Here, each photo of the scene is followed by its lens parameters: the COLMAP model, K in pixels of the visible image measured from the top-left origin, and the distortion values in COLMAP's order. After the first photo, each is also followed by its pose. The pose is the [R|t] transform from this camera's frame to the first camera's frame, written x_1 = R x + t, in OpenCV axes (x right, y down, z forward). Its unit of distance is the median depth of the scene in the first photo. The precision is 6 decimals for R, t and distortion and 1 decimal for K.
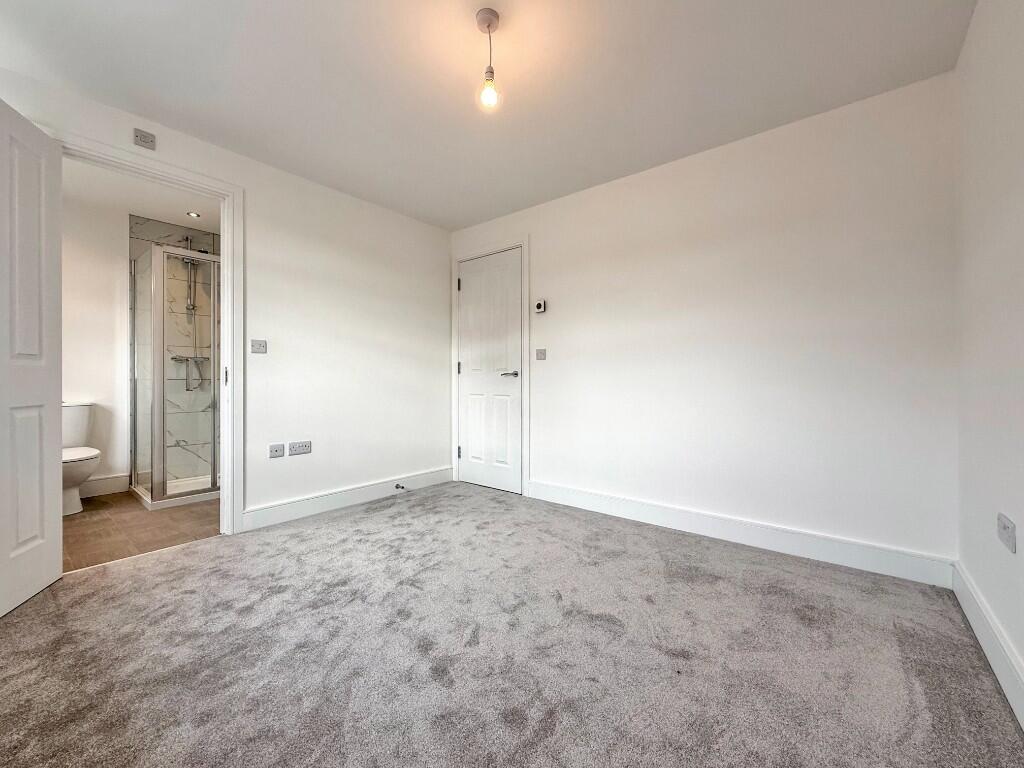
lens RADIAL K [[410.1, 0, 514.2], [0, 410.1, 378.1], [0, 0, 1]] dist [-0.004454, 0.001450]
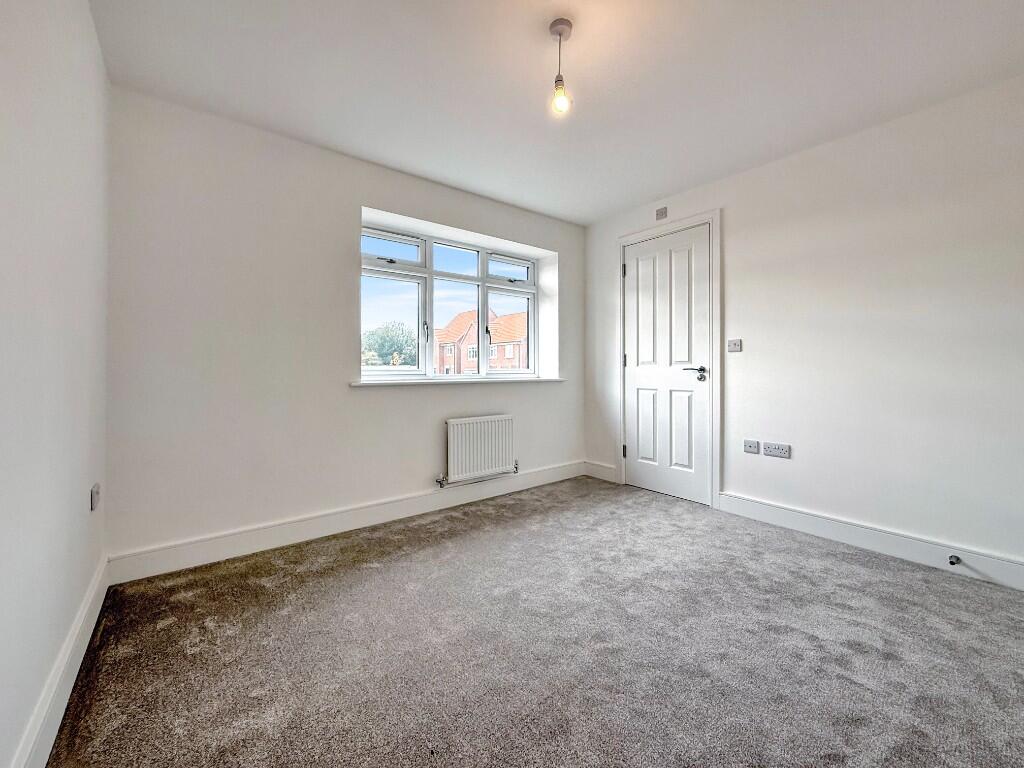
lens RADIAL K [[410.1, 0, 512.0], [0, 410.1, 374.9], [0, 0, 1]] dist [-0.004454, 0.001450]
pose [[-0.220855, 0.003891, -0.975299, 0.640015], [0.001866, 0.999992, 0.003567, -0.006006], [0.975305, -0.001032, -0.220861, 0.767326]]
